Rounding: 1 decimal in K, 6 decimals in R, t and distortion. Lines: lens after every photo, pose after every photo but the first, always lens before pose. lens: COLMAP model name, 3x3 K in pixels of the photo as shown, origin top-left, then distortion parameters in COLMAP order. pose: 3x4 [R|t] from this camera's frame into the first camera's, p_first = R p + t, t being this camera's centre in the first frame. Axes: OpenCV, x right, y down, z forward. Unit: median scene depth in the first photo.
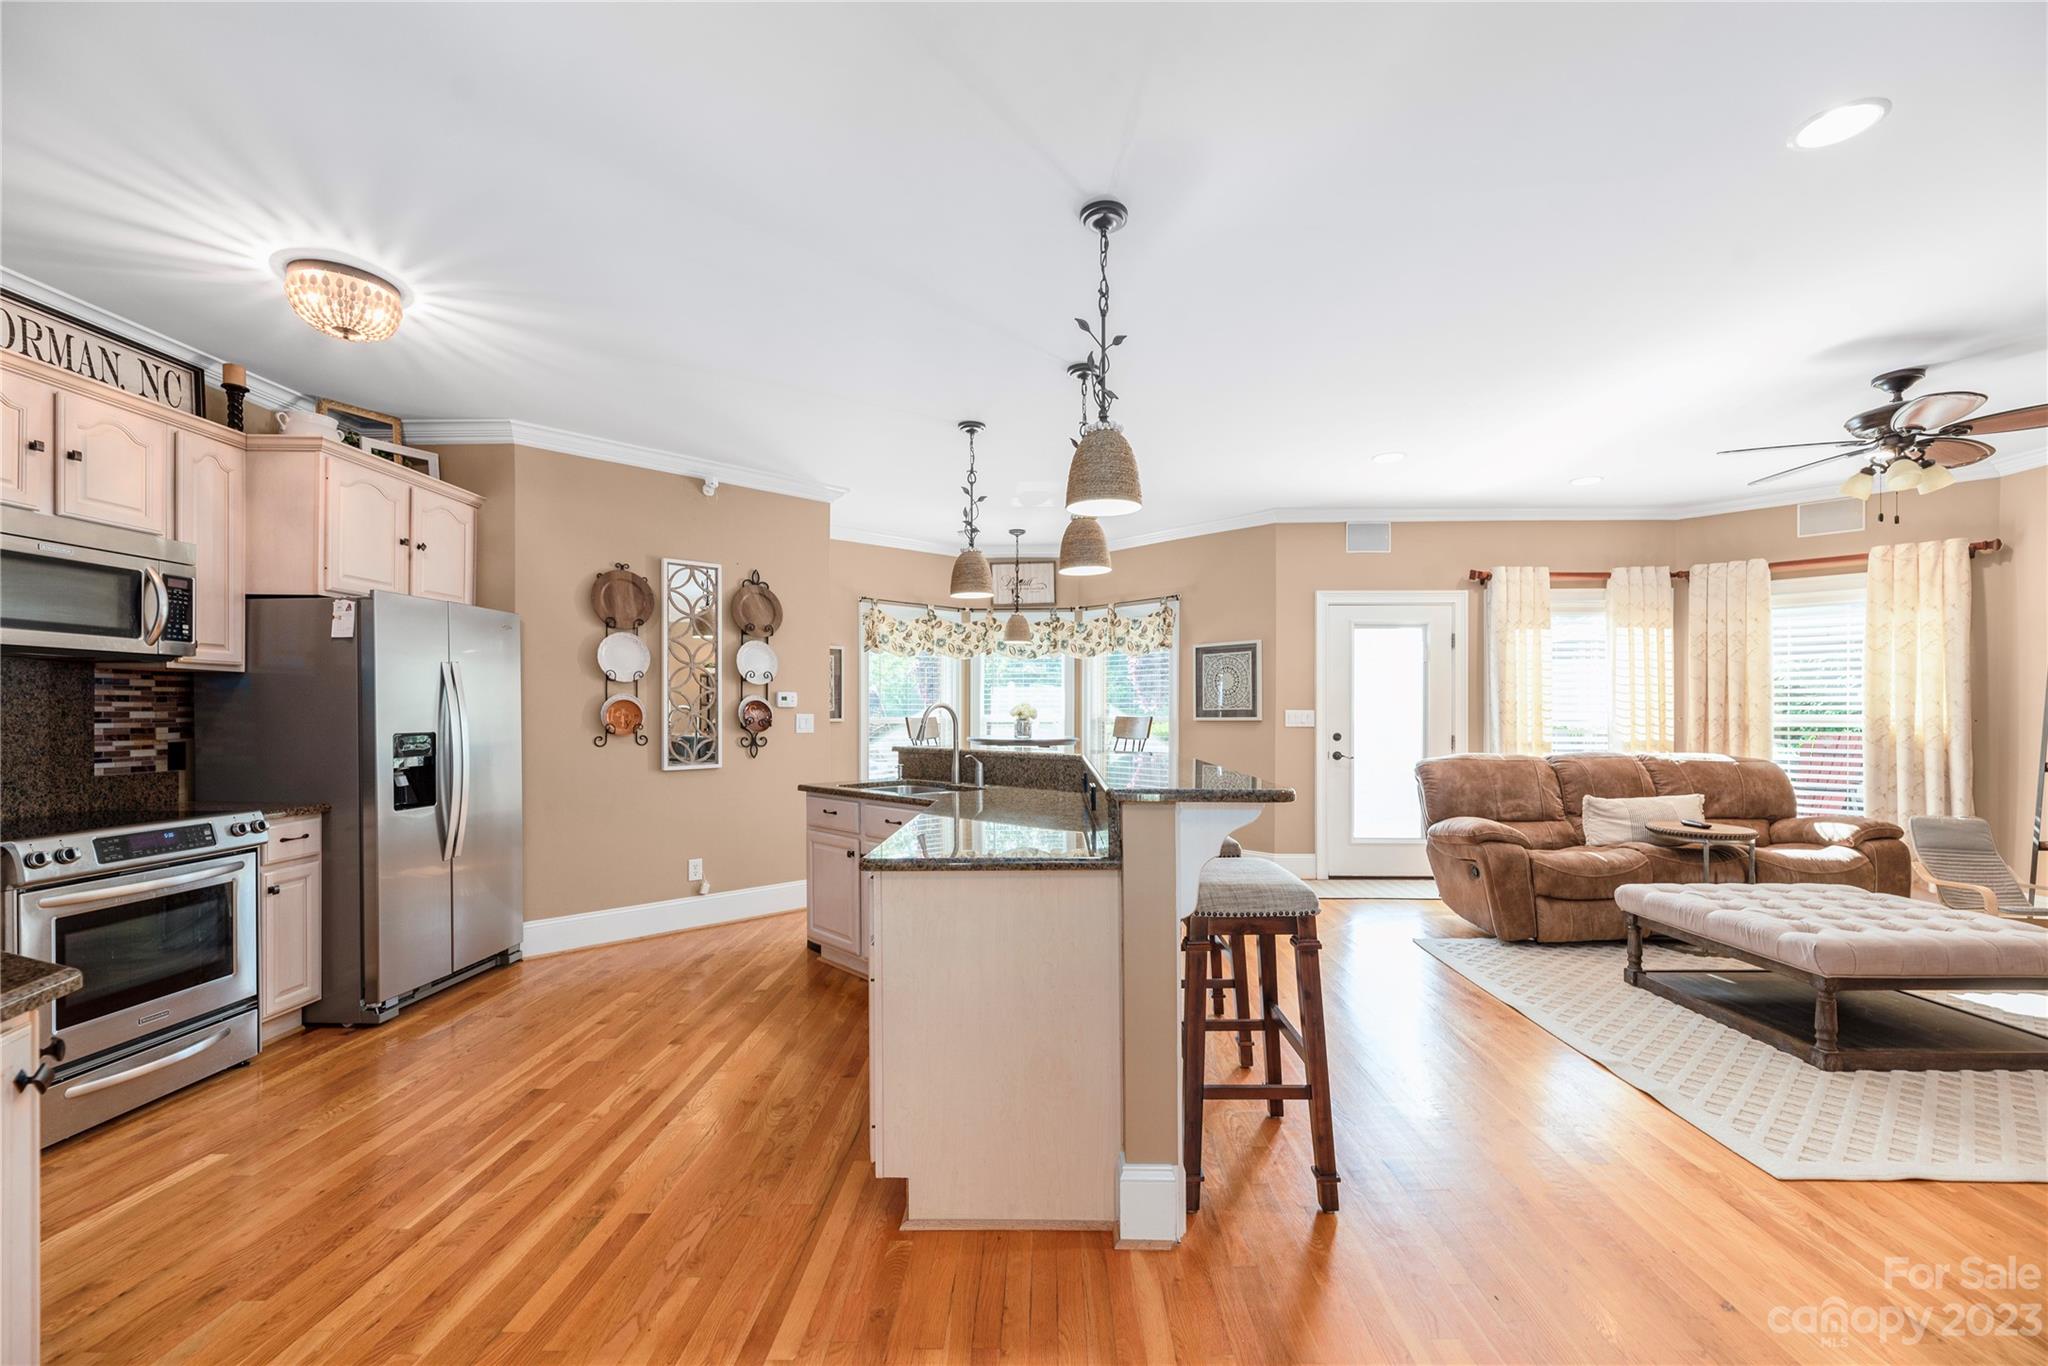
lens RADIAL K [[844.0, 0, 1029.2], [0, 844.0, 714.9], [0, 0, 1]] dist [-0.000047, 0.000294]
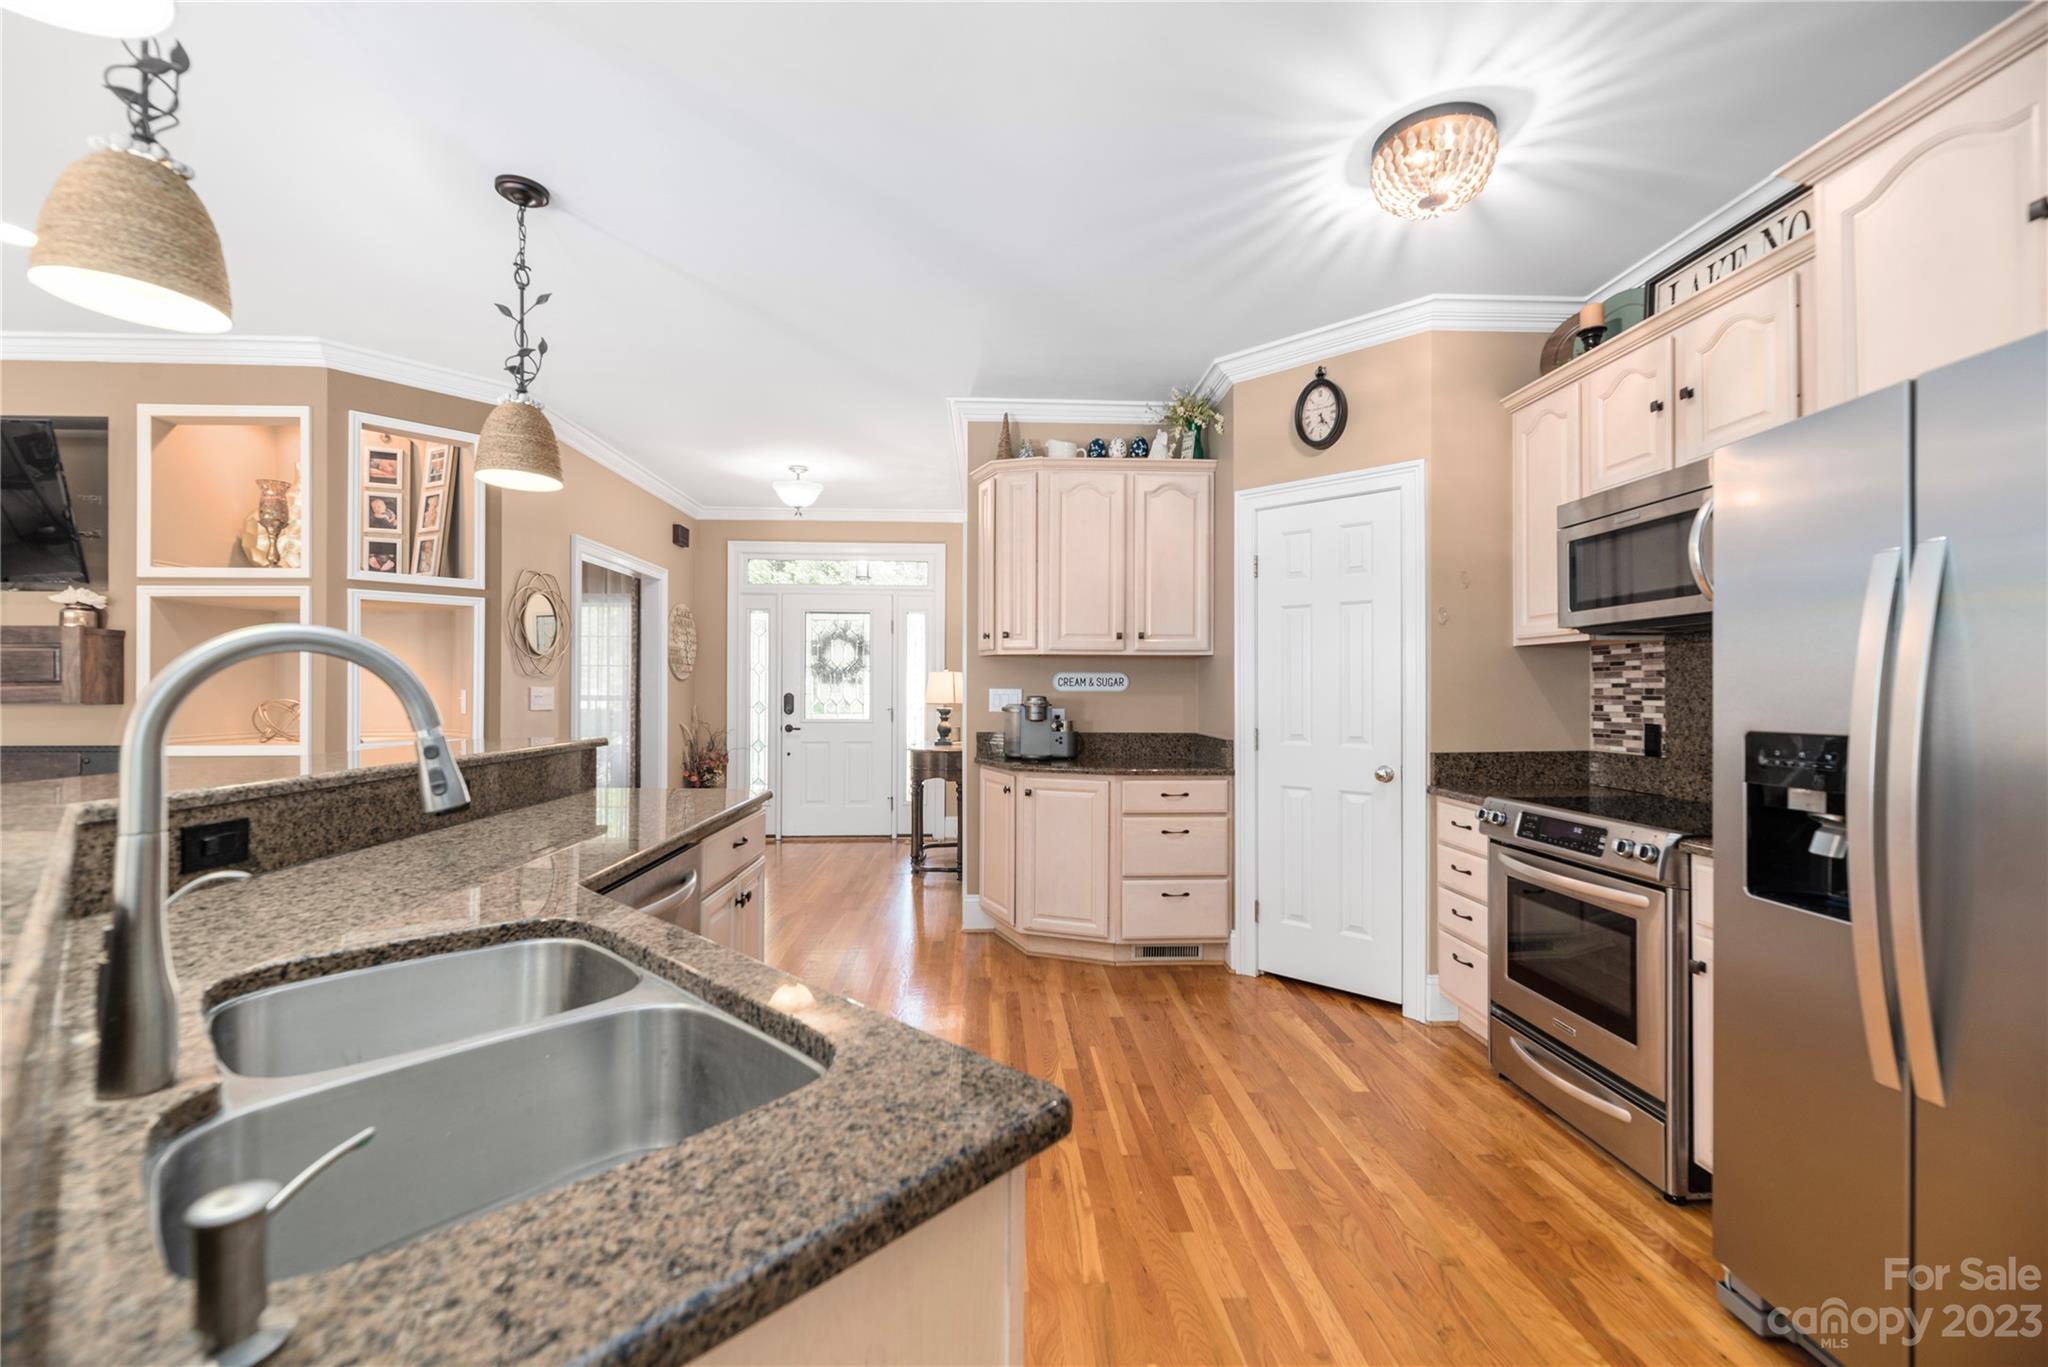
lens RADIAL K [[831.2, 0, 1019.9], [0, 831.2, 689.3], [0, 0, 1]] dist [-0.000601, -0.000050]
pose [[-0.997512, -0.002230, -0.070457, -0.222827], [-0.002156, 0.999997, -0.001136, 0.000014], [0.070460, -0.000981, -0.997514, 1.043082]]
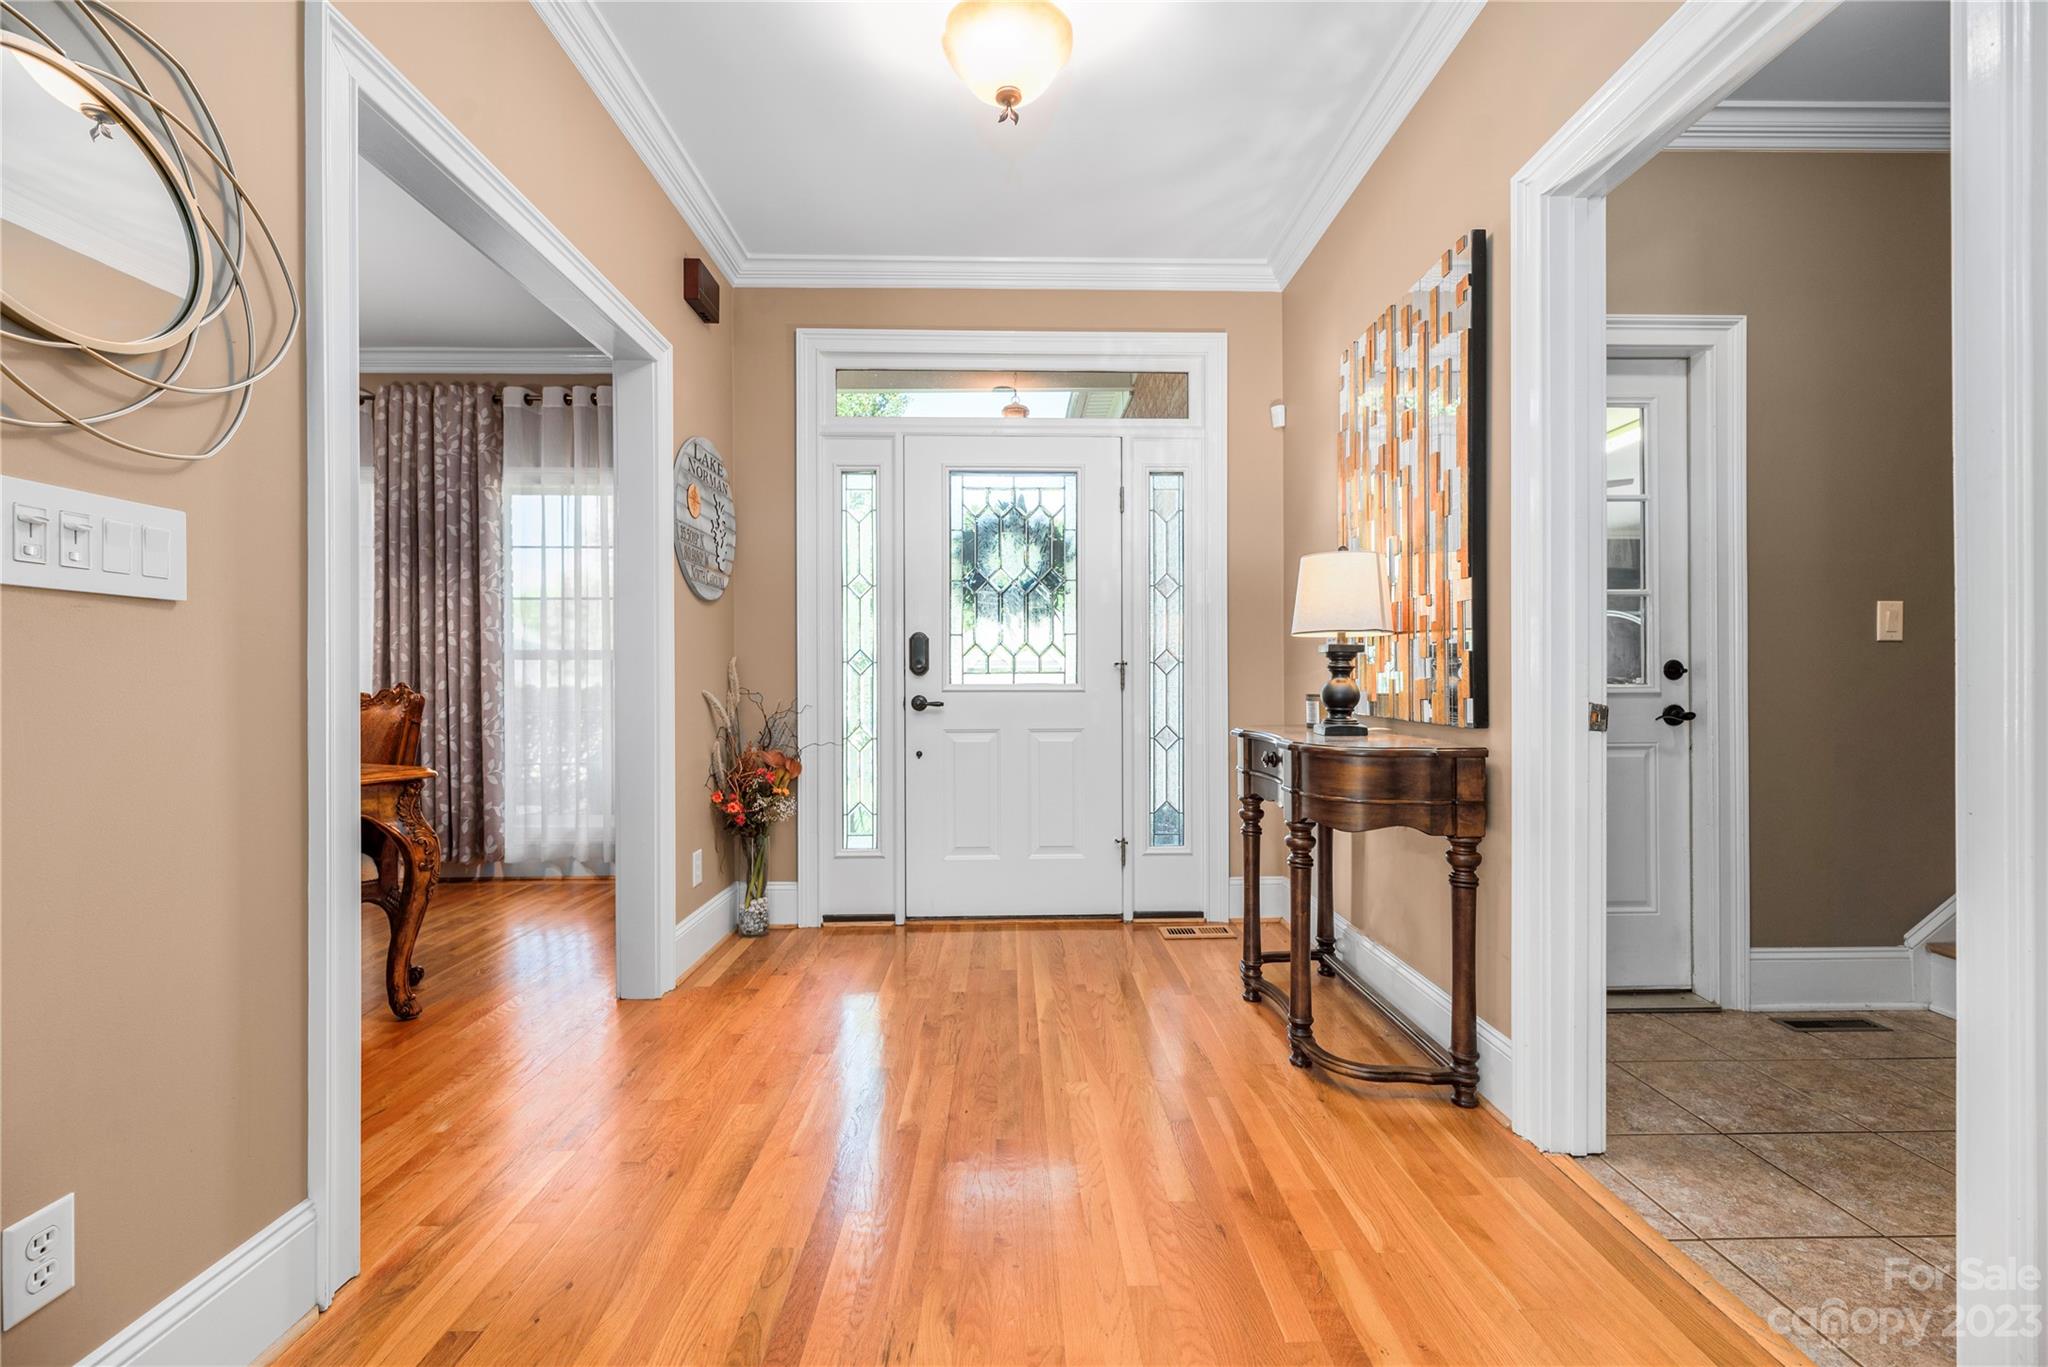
lens RADIAL K [[824.3, 0, 1023.6], [0, 824.3, 679.9], [0, 0, 1]] dist [-0.000228, -0.000016]
pose [[-0.999095, 0.005705, -0.042149, 0.014807], [0.005665, 0.999983, 0.001067, 0.046330], [0.042155, 0.000827, -0.999111, 0.297347]]
